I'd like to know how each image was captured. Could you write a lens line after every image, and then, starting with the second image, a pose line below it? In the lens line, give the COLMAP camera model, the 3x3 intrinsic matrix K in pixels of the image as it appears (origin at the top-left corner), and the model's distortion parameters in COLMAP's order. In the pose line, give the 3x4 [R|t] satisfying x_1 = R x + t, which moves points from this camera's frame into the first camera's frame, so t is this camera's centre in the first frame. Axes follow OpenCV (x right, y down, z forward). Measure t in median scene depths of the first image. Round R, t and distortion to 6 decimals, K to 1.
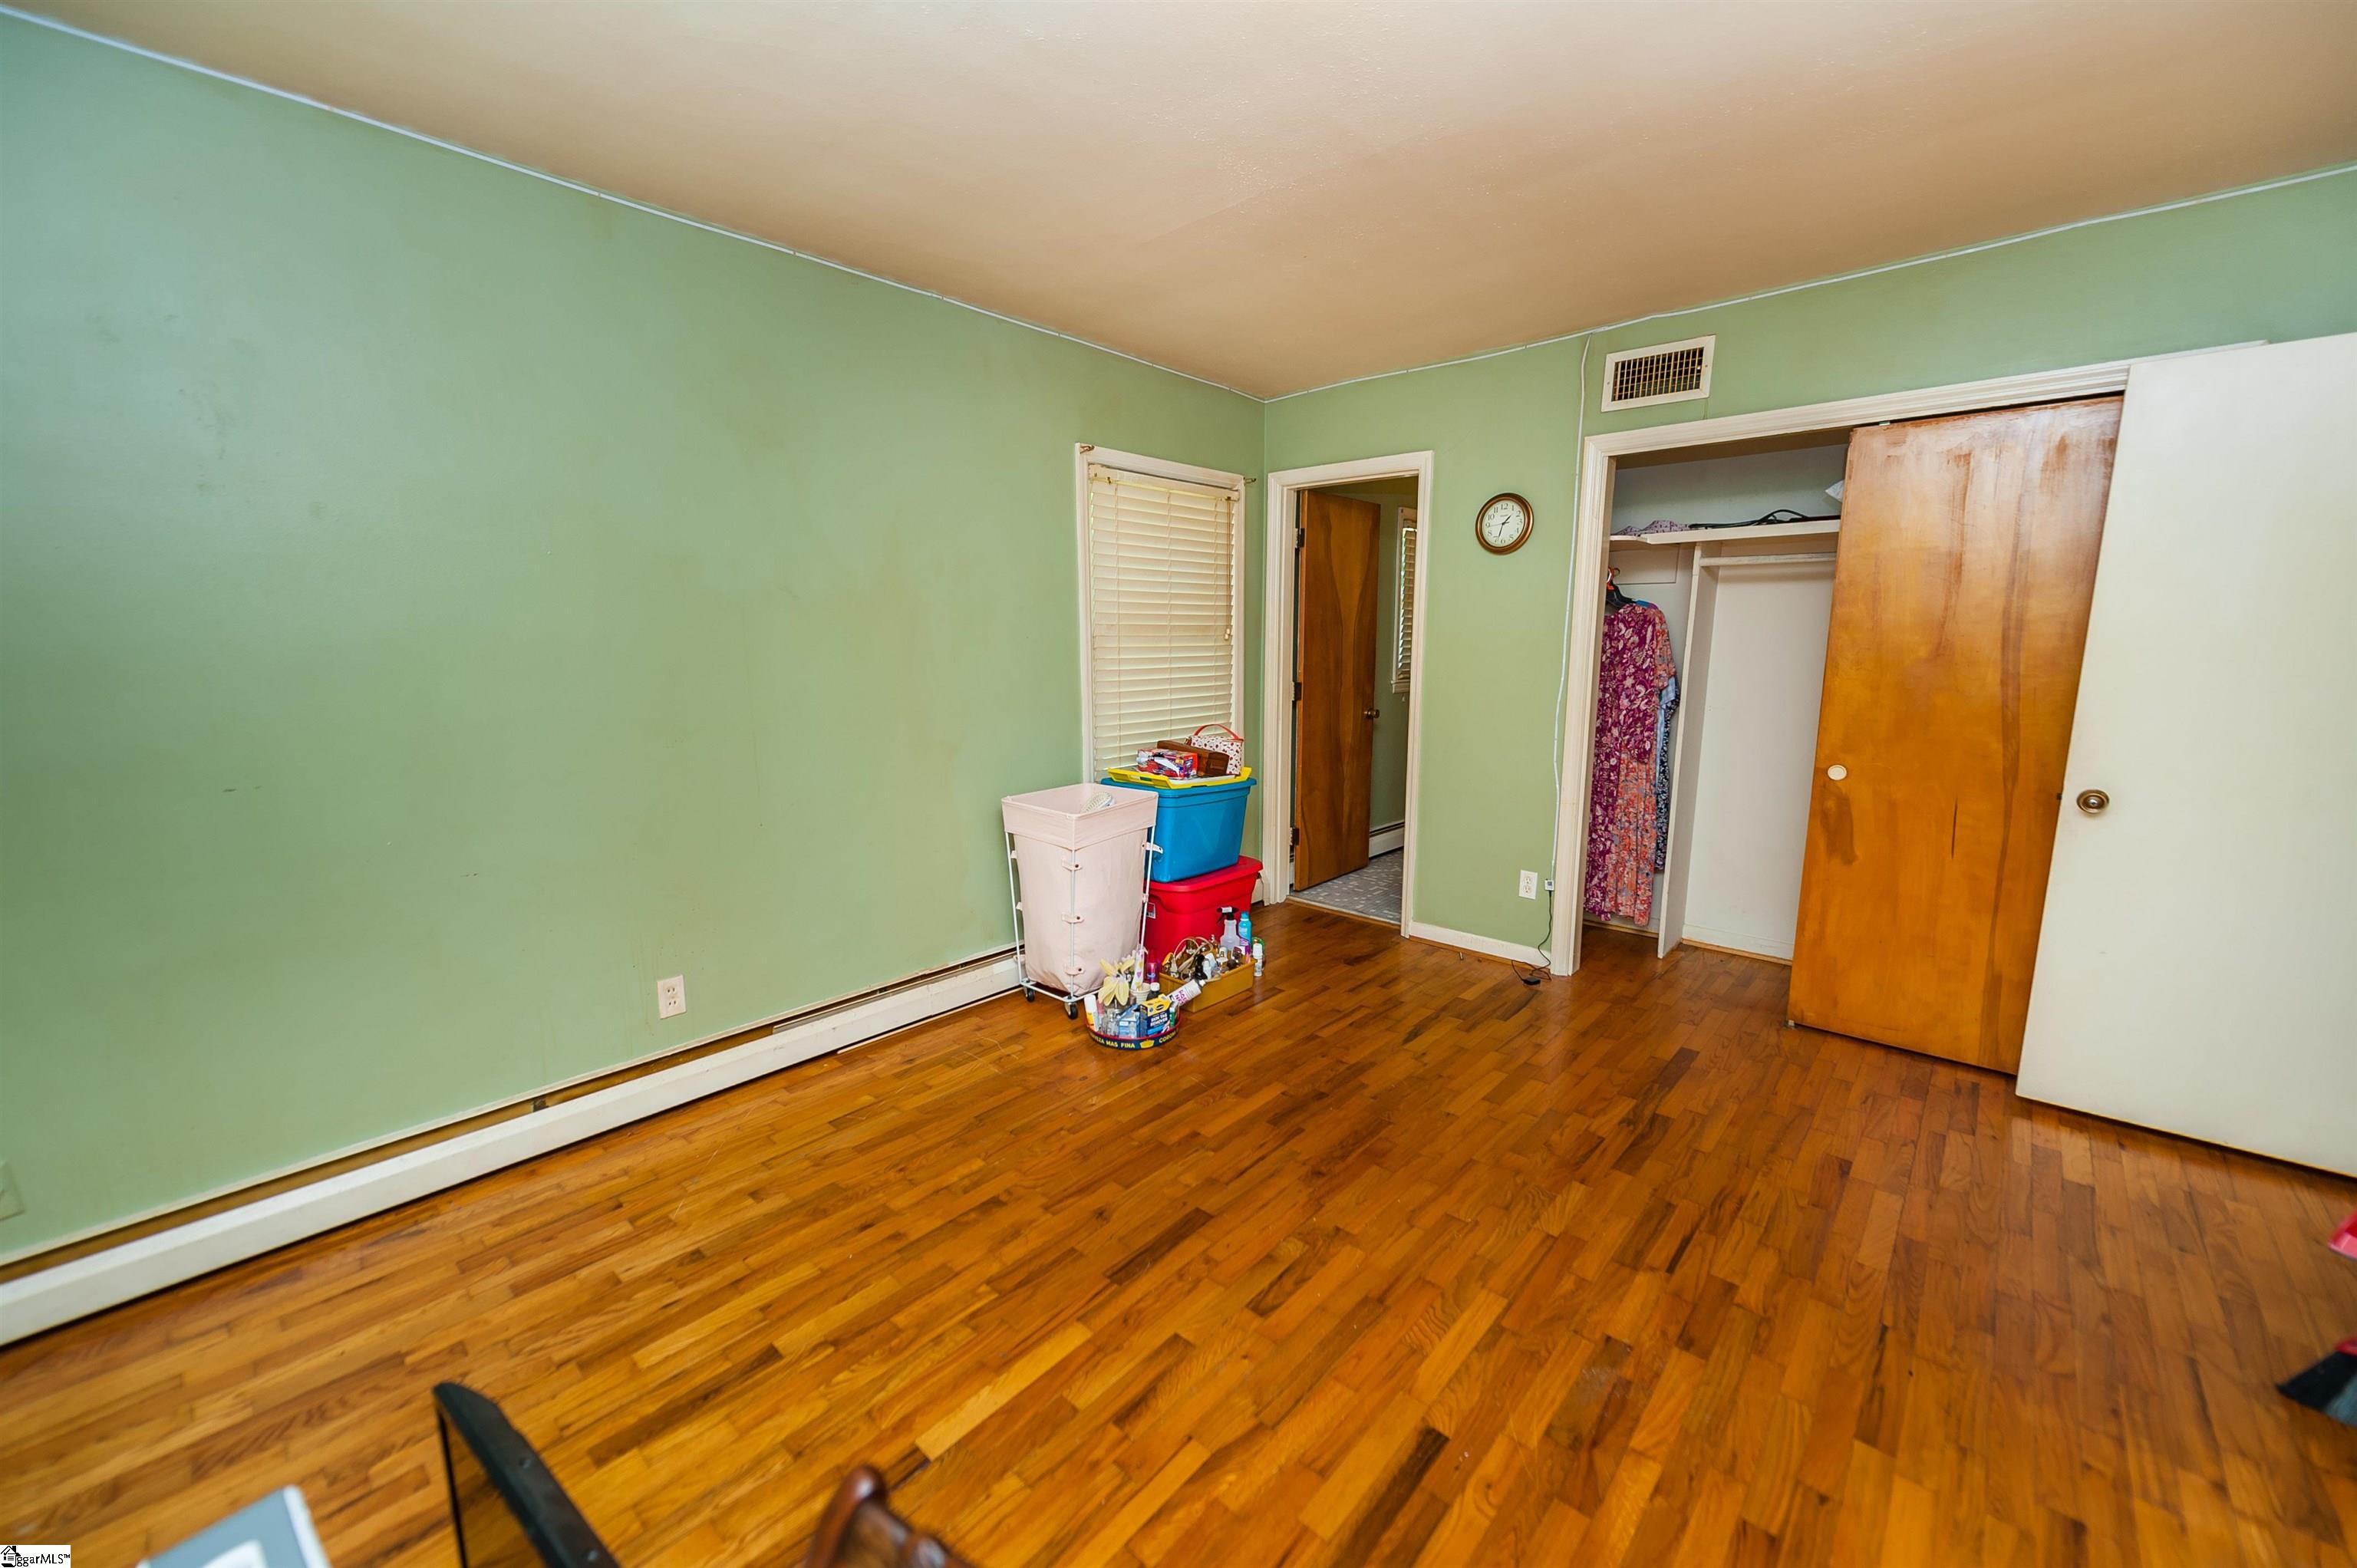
lens RADIAL K [[931.0, 0, 1178.7], [0, 931.0, 782.5], [0, 0, 1]] dist [0.009355, -0.004043]
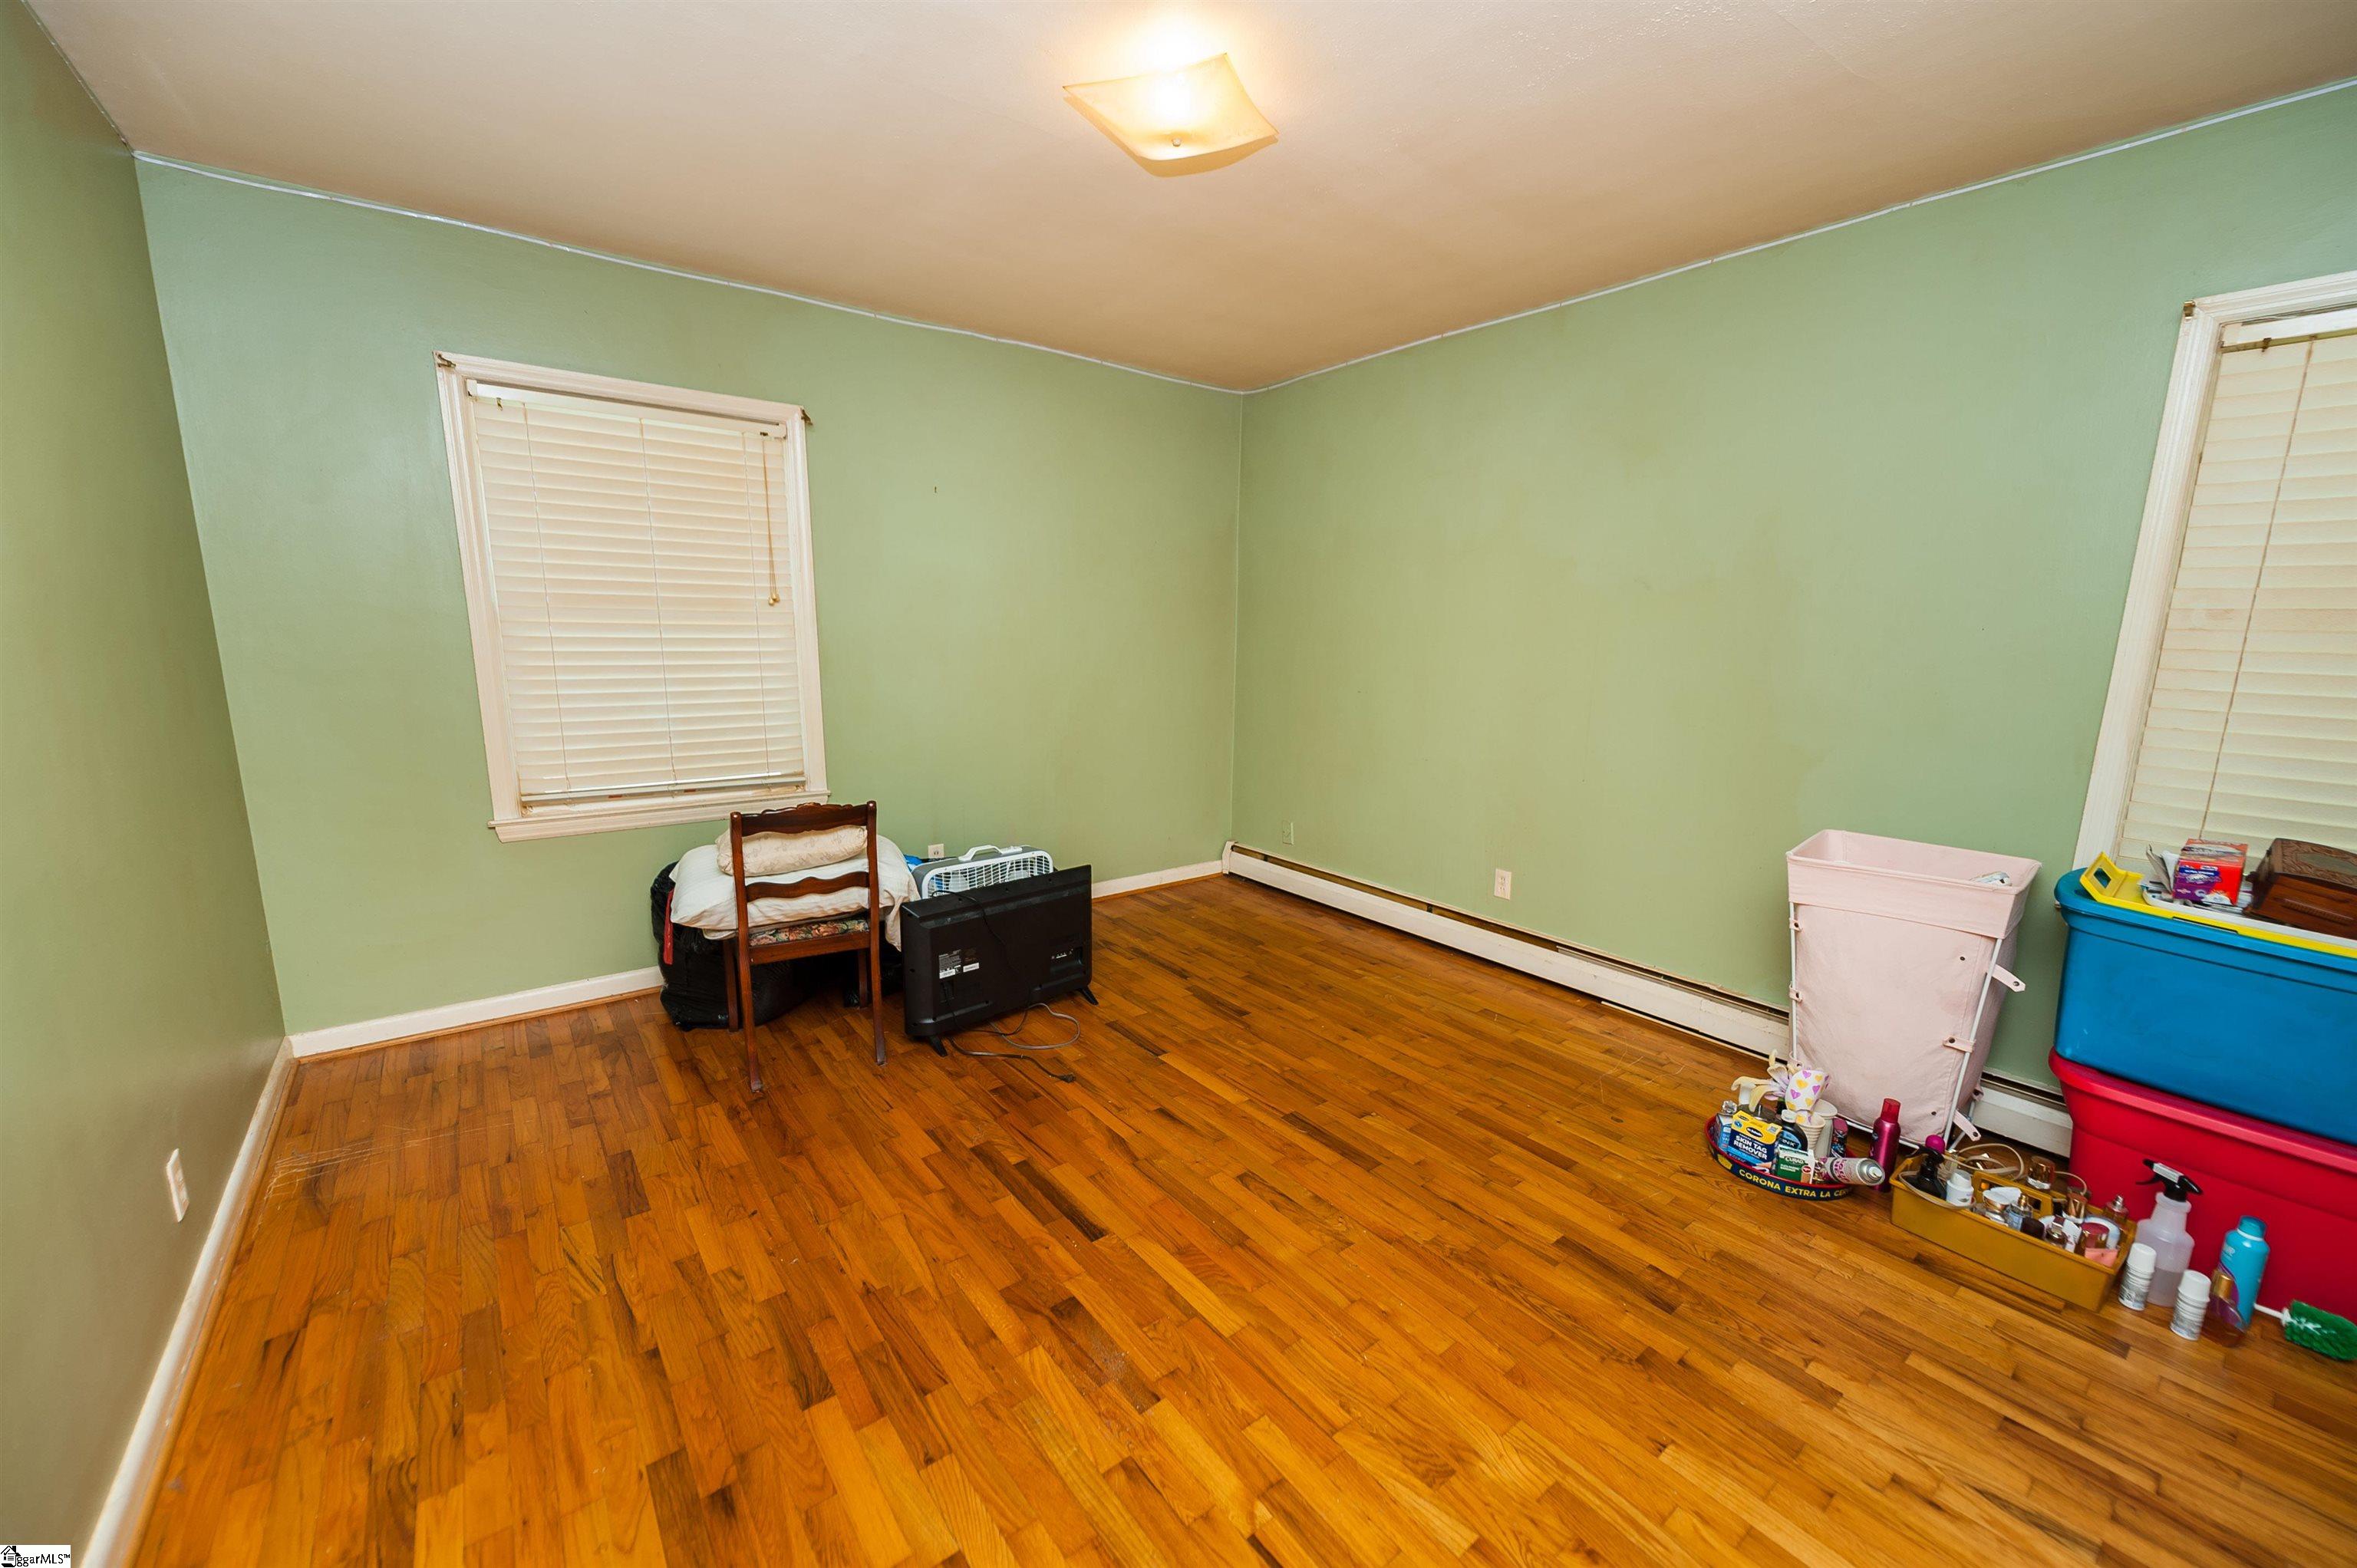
lens RADIAL K [[931.0, 0, 1181.2], [0, 931.0, 792.3], [0, 0, 1]] dist [0.009355, -0.004043]
pose [[-0.188073, 0.179176, -0.965673, 1.082181], [-0.170701, 0.962291, 0.211794, -0.140001], [0.967207, 0.204674, -0.150396, 0.924204]]
